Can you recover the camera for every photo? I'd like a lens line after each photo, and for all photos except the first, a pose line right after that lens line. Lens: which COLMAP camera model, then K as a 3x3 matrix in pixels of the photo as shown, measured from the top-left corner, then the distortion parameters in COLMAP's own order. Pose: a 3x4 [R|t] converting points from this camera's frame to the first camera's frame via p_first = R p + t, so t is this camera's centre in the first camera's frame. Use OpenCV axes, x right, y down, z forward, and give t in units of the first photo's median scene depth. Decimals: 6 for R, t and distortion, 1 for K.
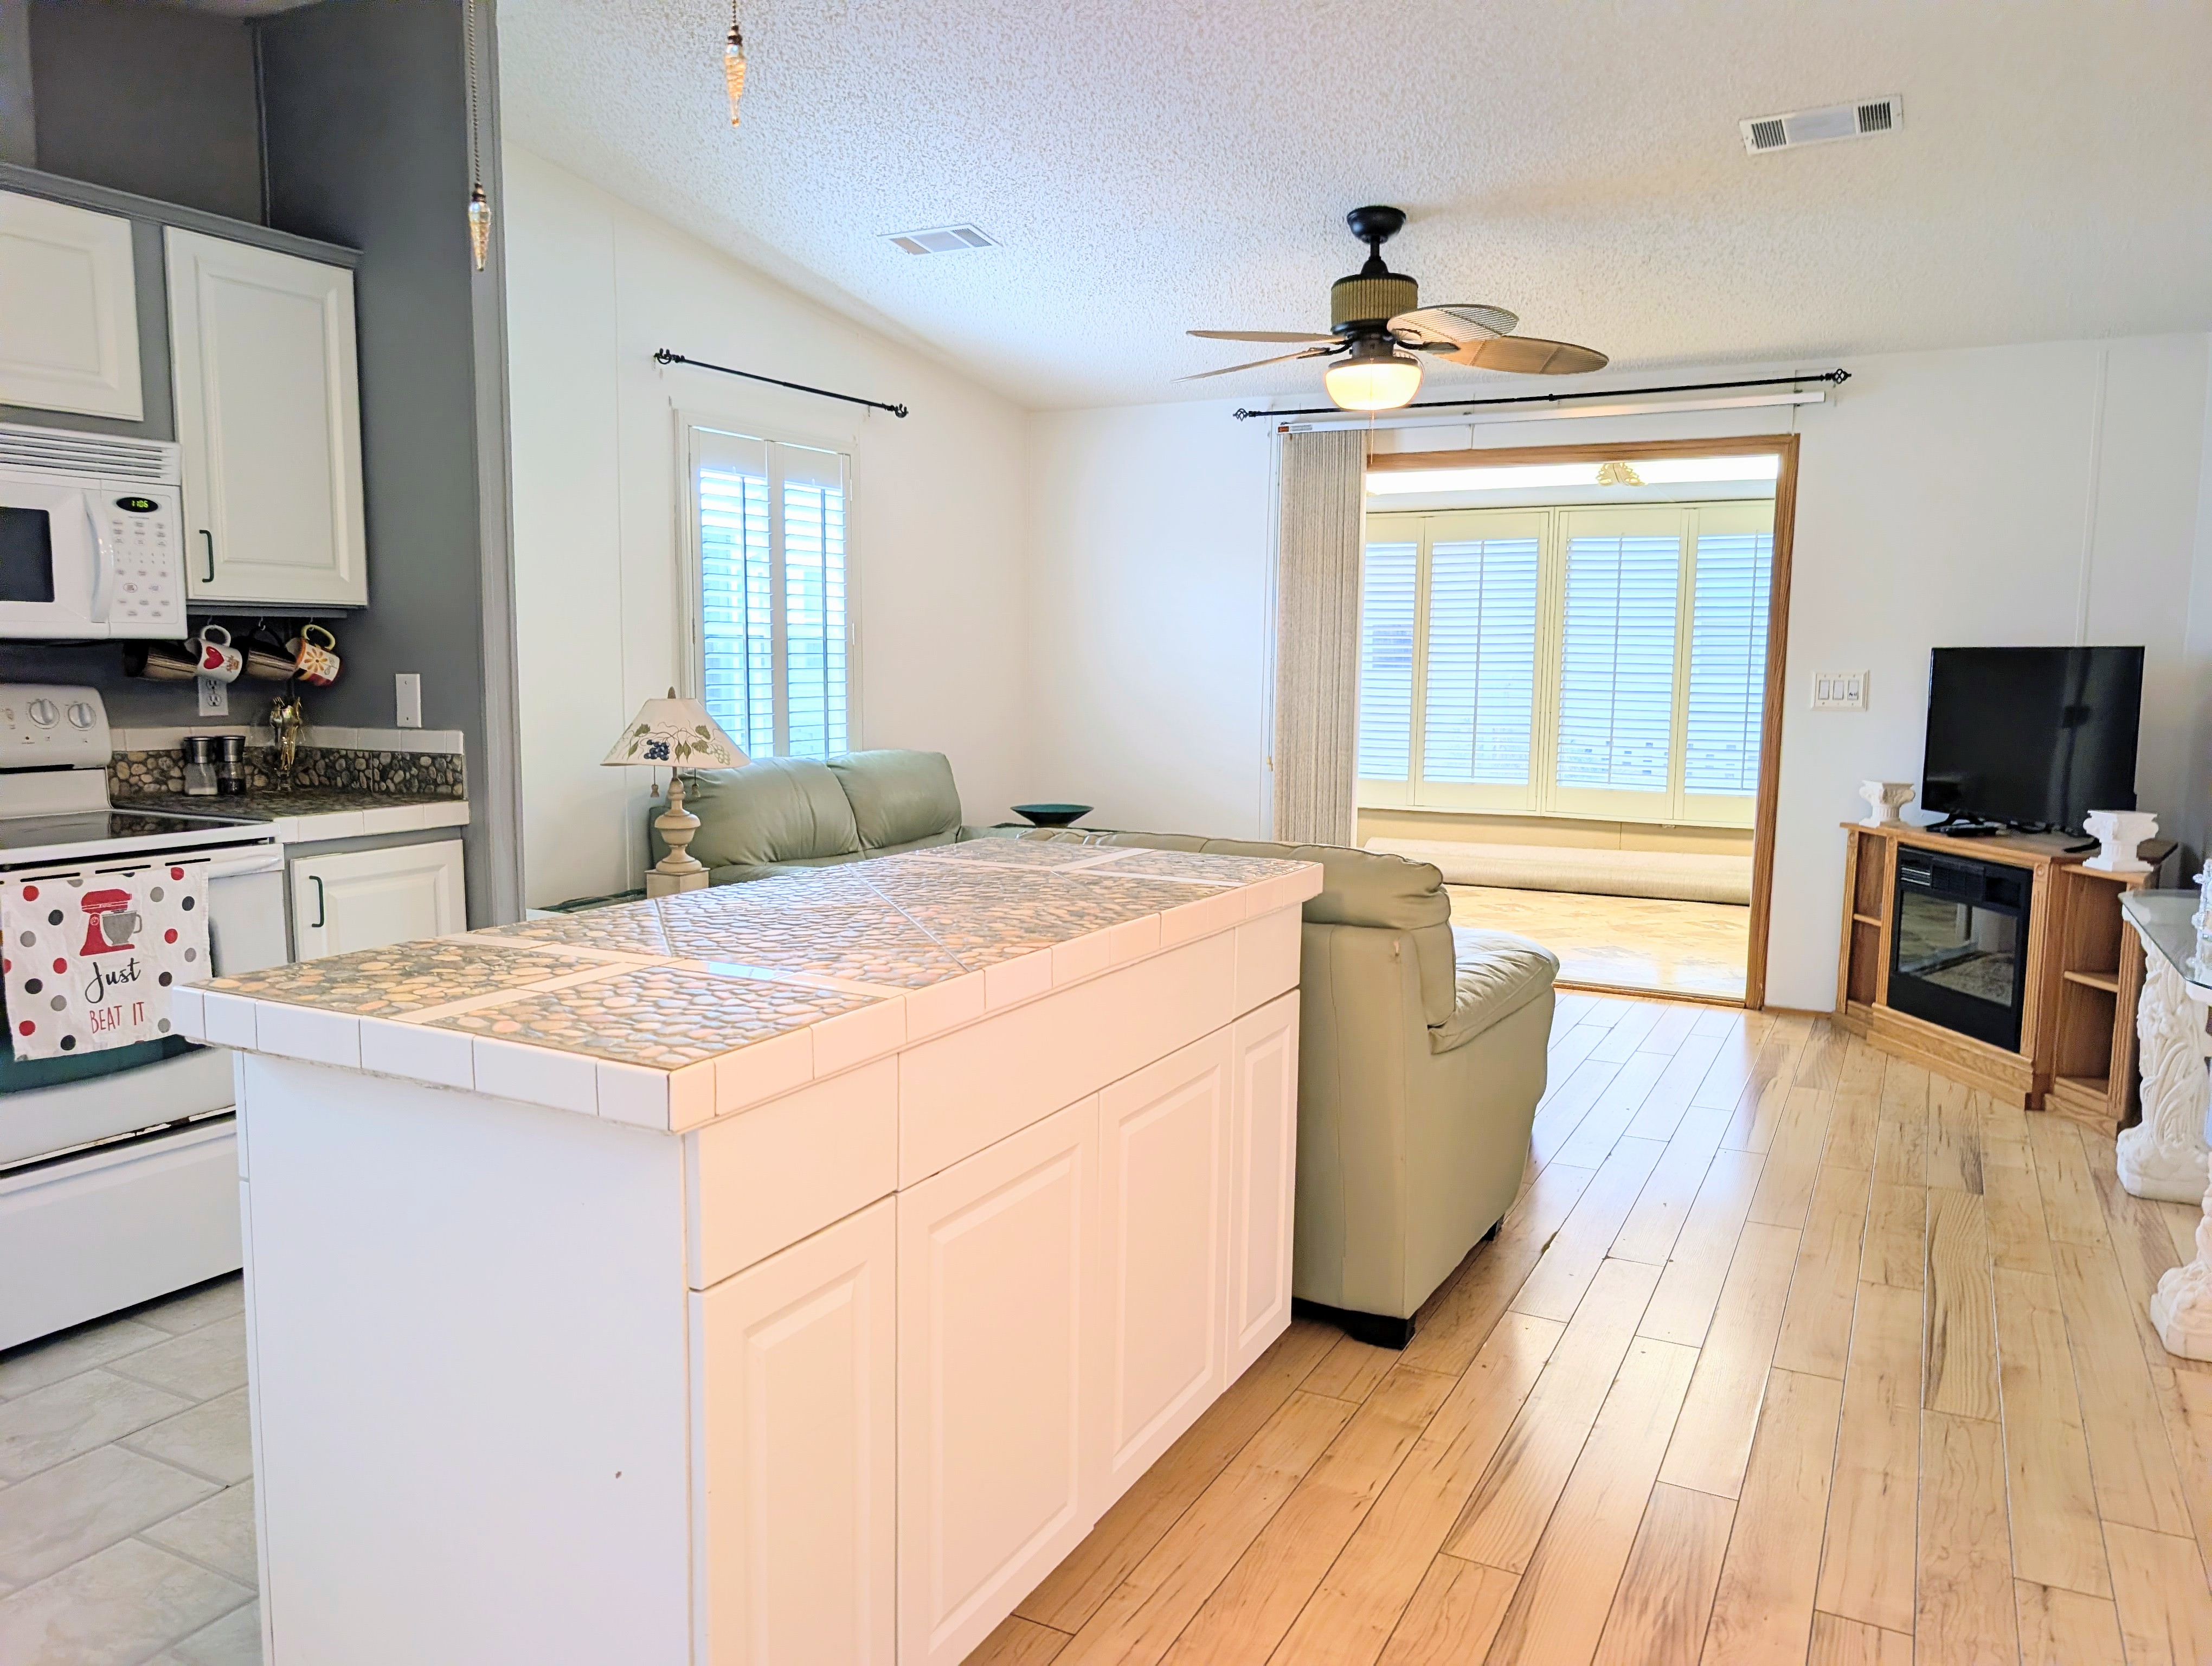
lens RADIAL K [[1609.2, 0, 1104.0], [0, 1609.2, 829.8], [0, 0, 1]] dist [0.024846, -0.022405]
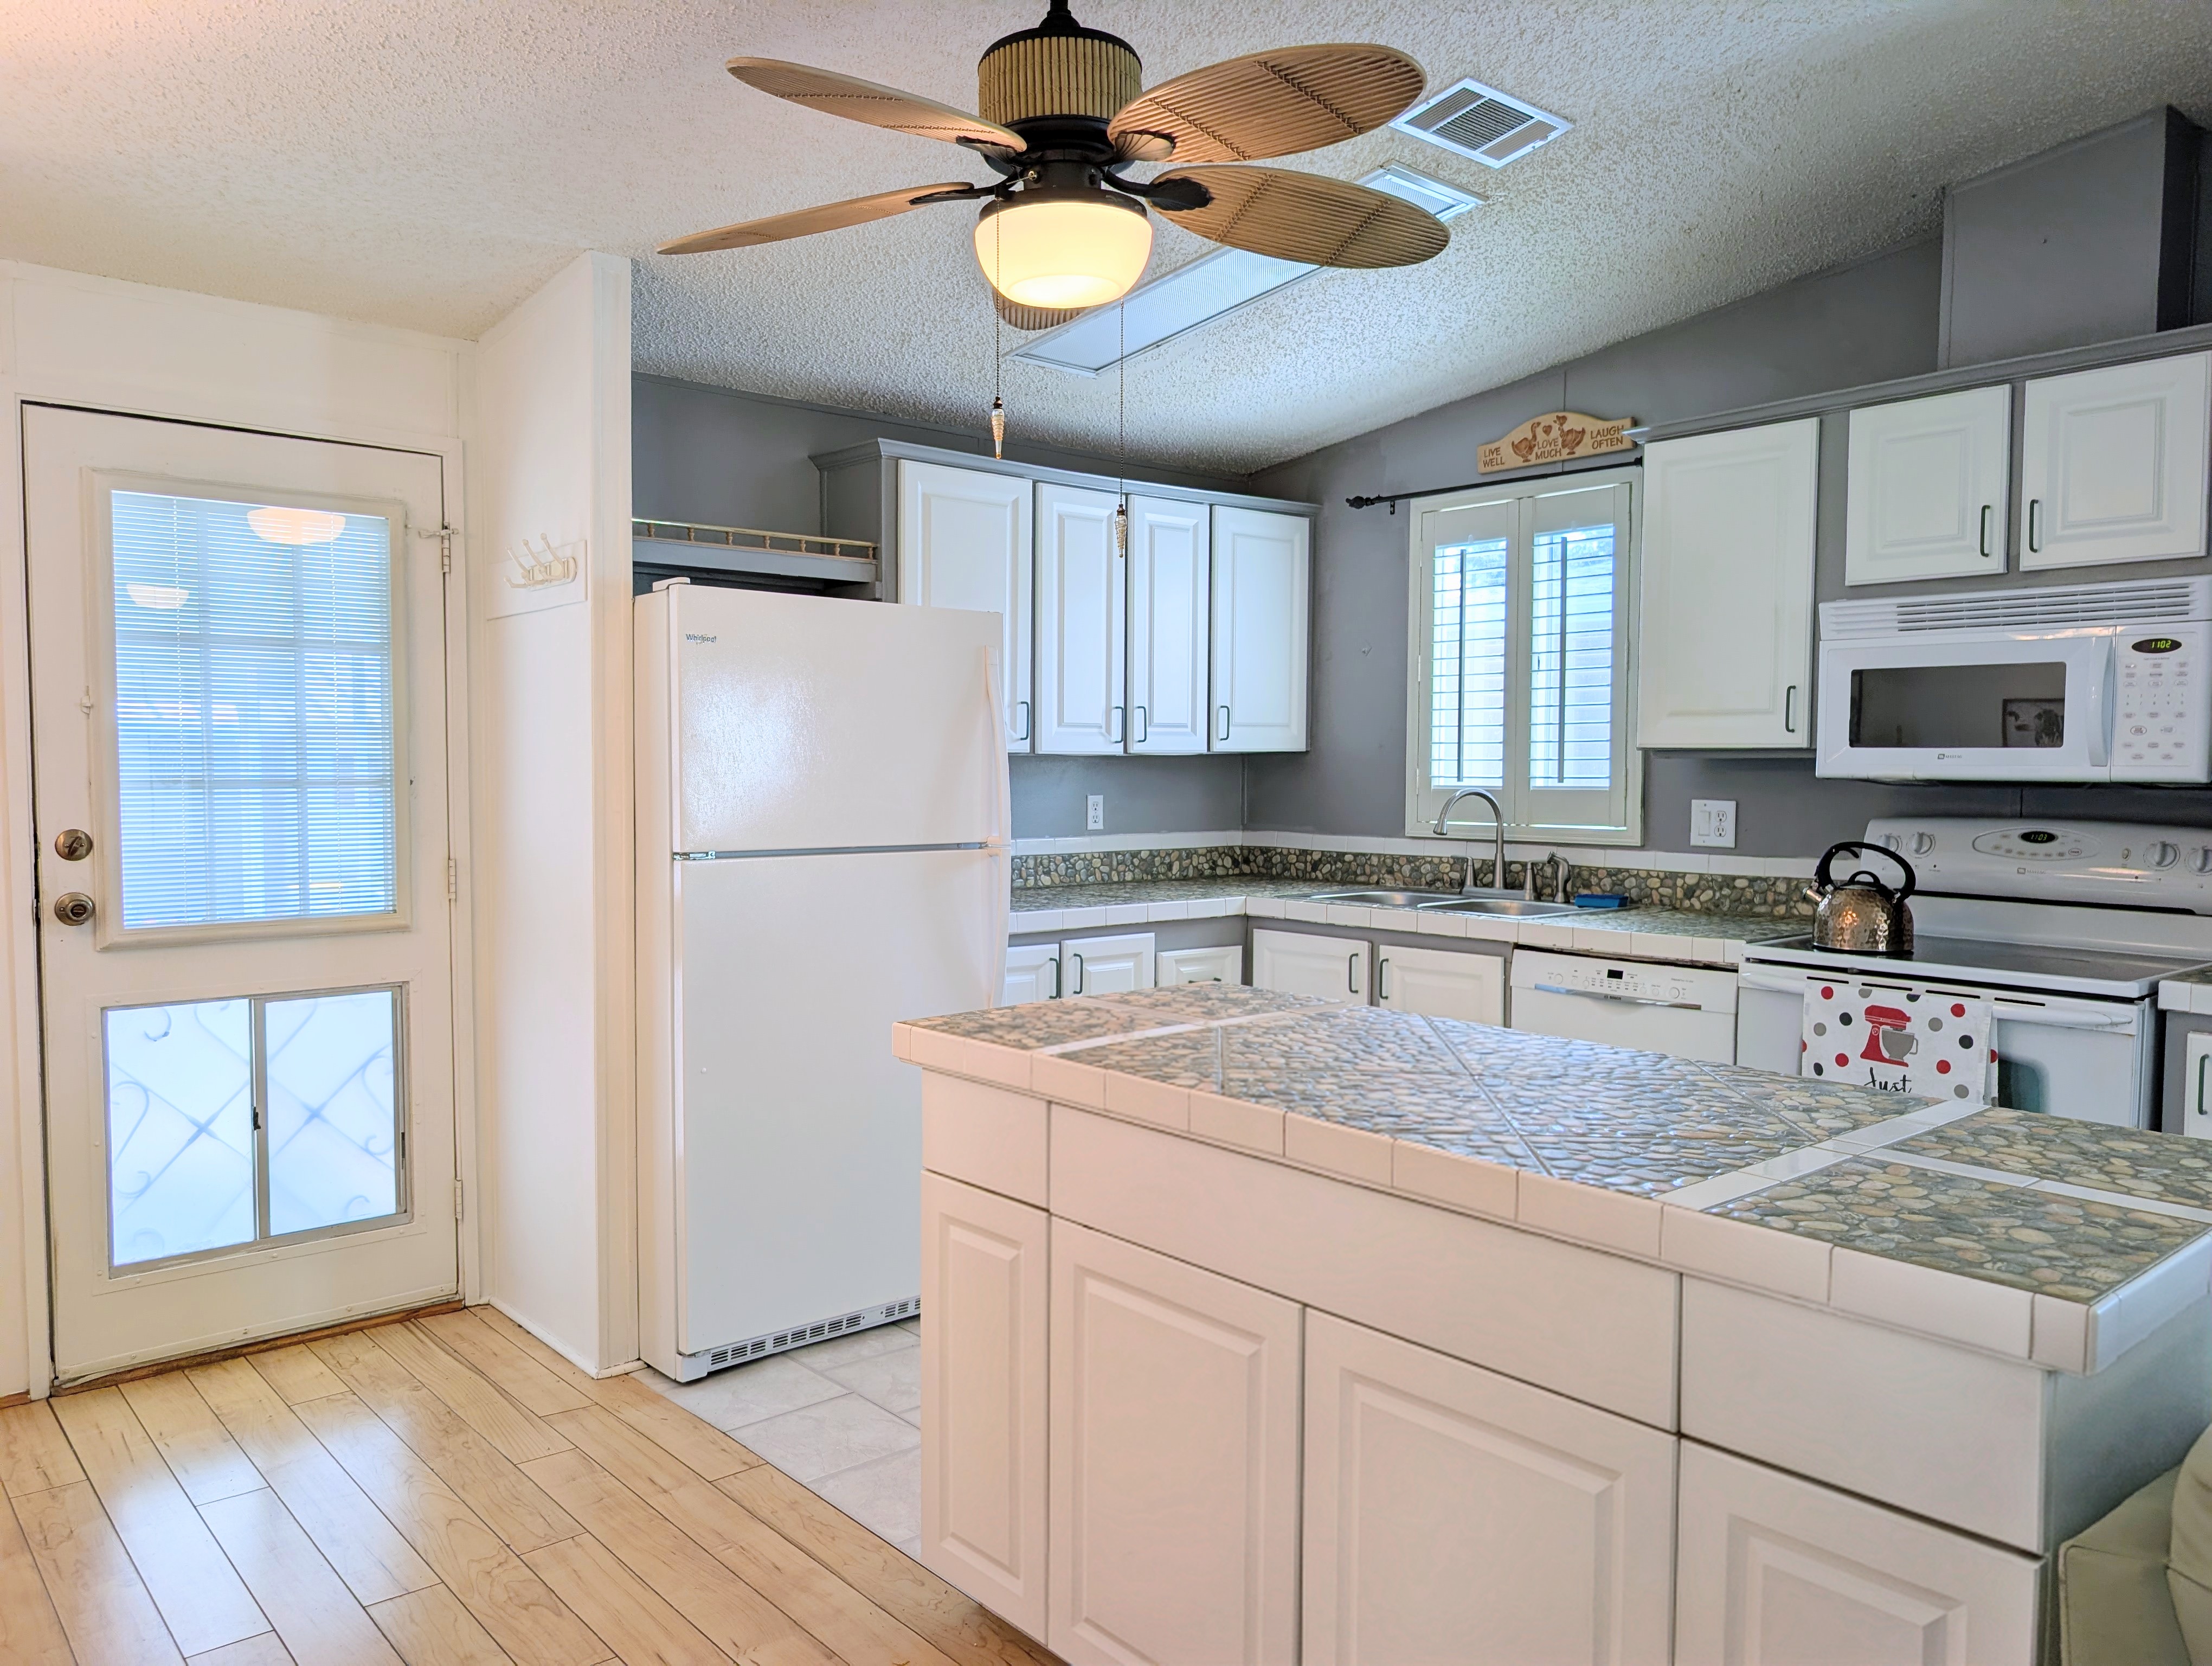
lens RADIAL K [[1609.2, 0, 1084.3], [0, 1609.2, 842.2], [0, 0, 1]] dist [0.024846, -0.022405]
pose [[-0.369506, 0.038785, -0.928419, 0.398026], [-0.110652, 0.990183, 0.085404, -0.068605], [0.922617, 0.134289, -0.361587, 0.556107]]
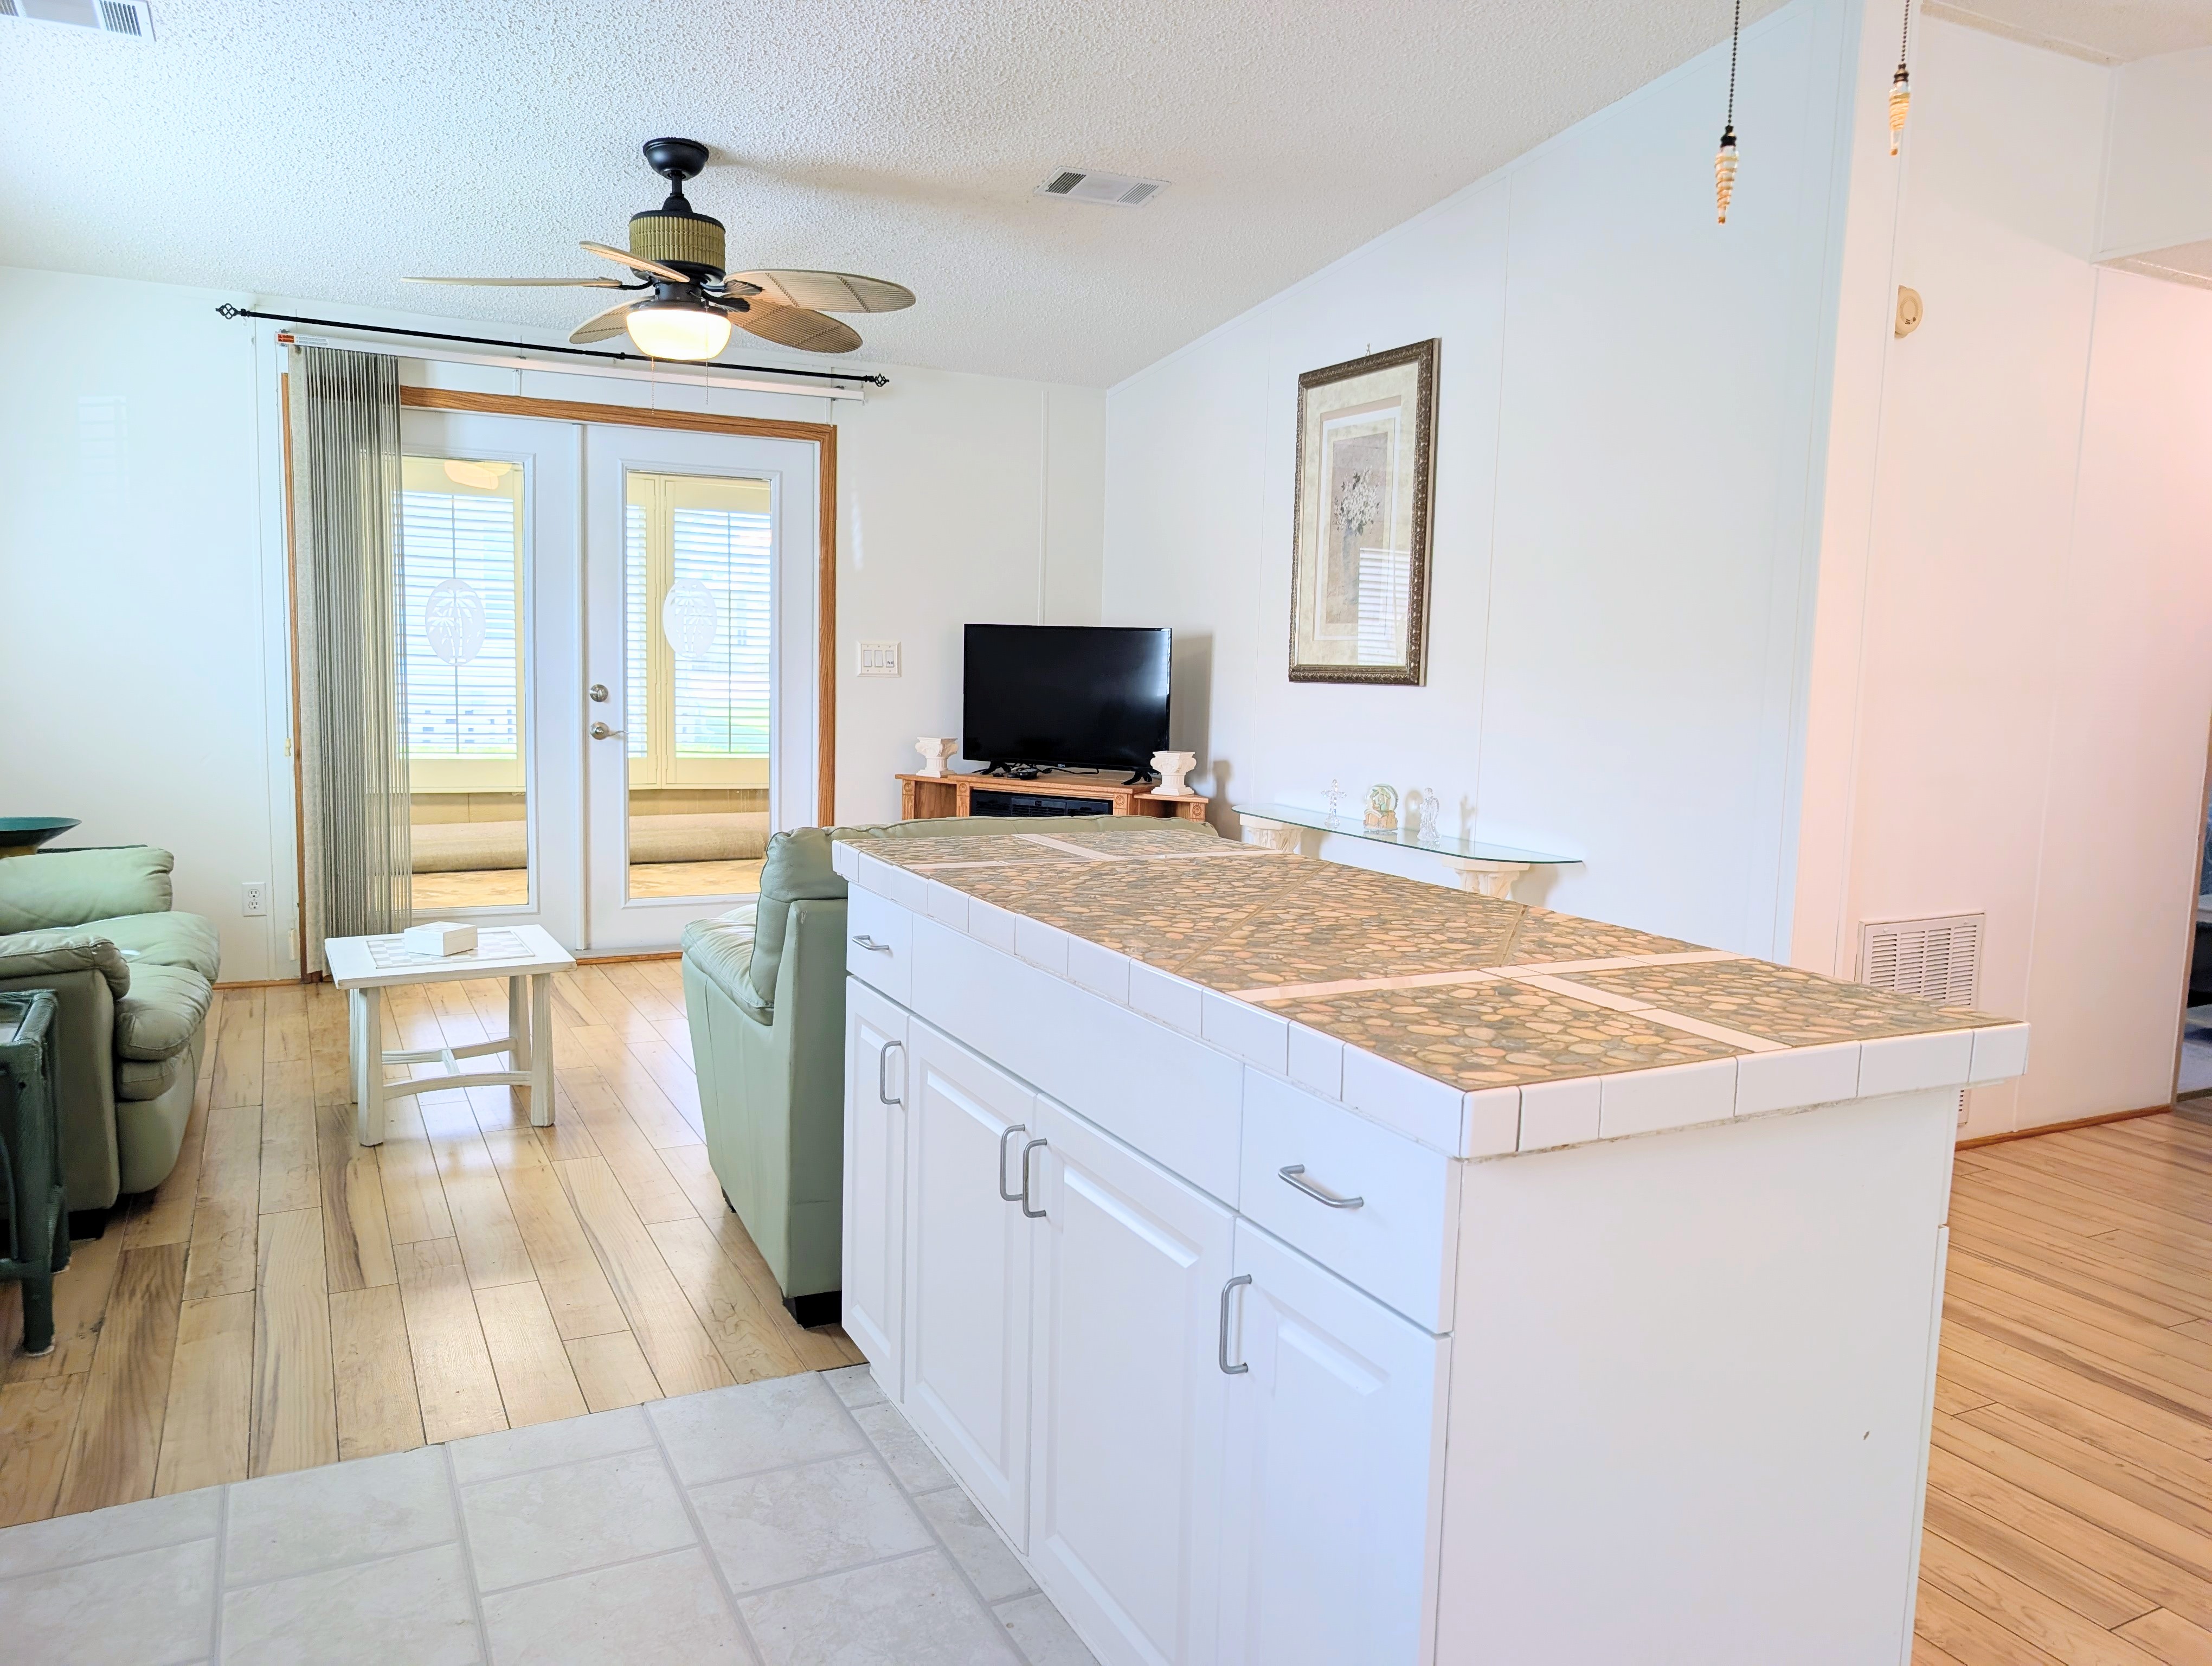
lens RADIAL K [[1609.2, 0, 1104.1], [0, 1609.2, 830.7], [0, 0, 1]] dist [0.024846, -0.022405]
pose [[0.582201, -0.088723, 0.808190, -0.472454], [0.068119, 0.995856, 0.060253, -0.029186], [-0.810186, 0.019974, 0.585832, 0.263777]]
